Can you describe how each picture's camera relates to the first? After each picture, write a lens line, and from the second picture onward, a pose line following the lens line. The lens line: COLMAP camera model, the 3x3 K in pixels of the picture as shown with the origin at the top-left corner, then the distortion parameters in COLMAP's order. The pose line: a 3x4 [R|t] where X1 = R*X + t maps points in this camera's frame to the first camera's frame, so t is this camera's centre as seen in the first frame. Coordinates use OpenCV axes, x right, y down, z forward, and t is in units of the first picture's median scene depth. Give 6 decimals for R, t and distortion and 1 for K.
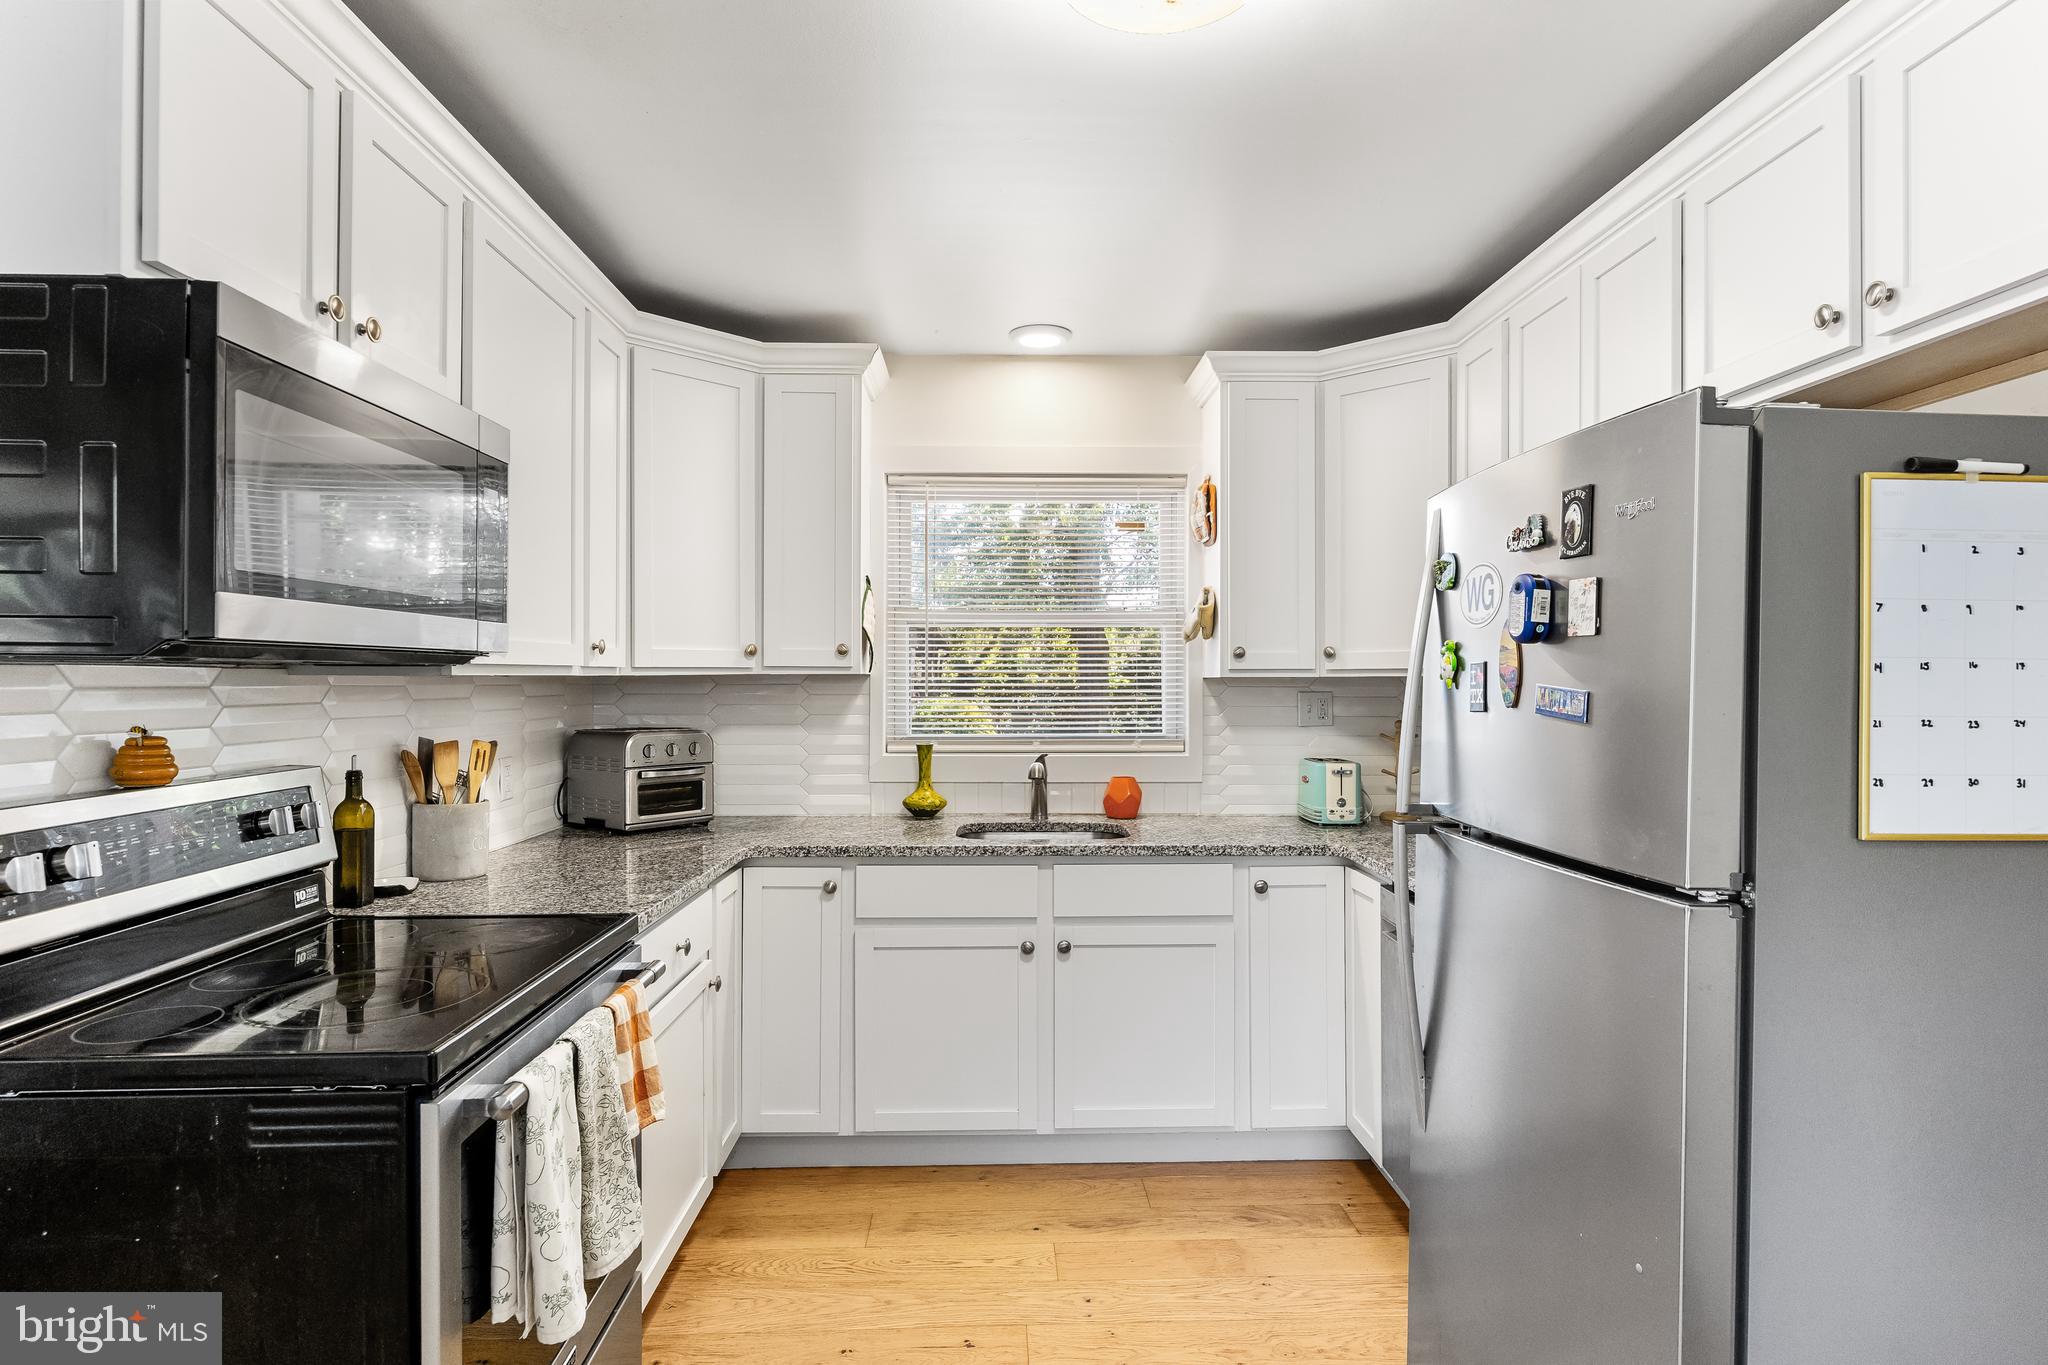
lens RADIAL K [[1075.2, 0, 1024.0], [0, 1075.2, 682.5], [0, 0, 1]] dist [-0.002274, -0.000652]
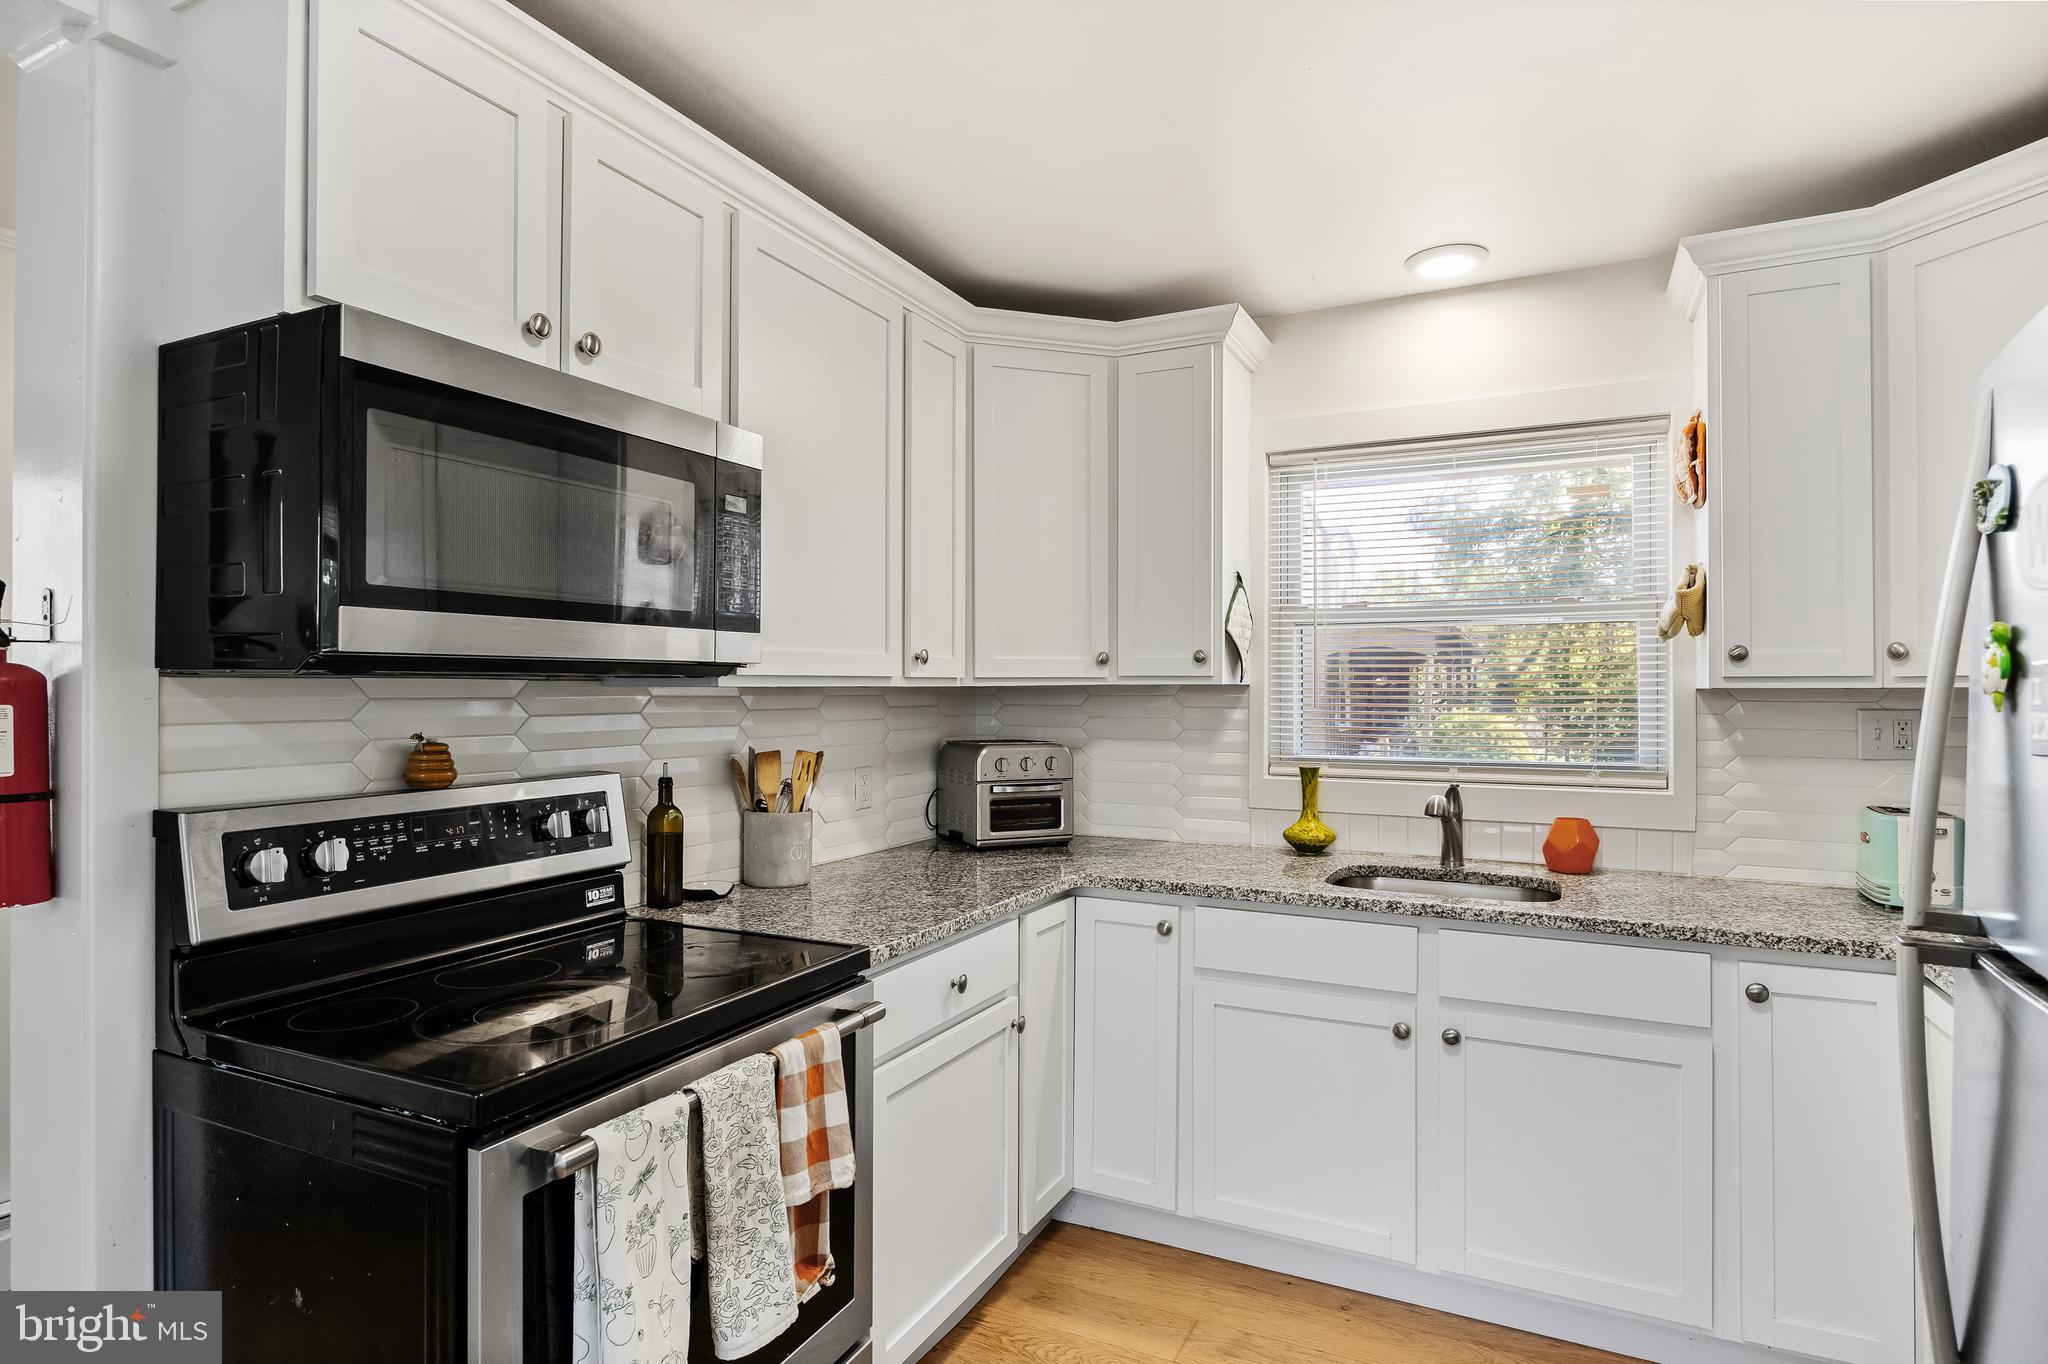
lens RADIAL K [[1075.2, 0, 1024.0], [0, 1075.2, 682.0], [0, 0, 1]] dist [-0.002274, -0.000652]
pose [[0.883367, -0.002365, -0.468676, 0.127018], [-0.002043, 0.999958, -0.008898, -0.001871], [0.468678, 0.008818, 0.883325, 0.168675]]
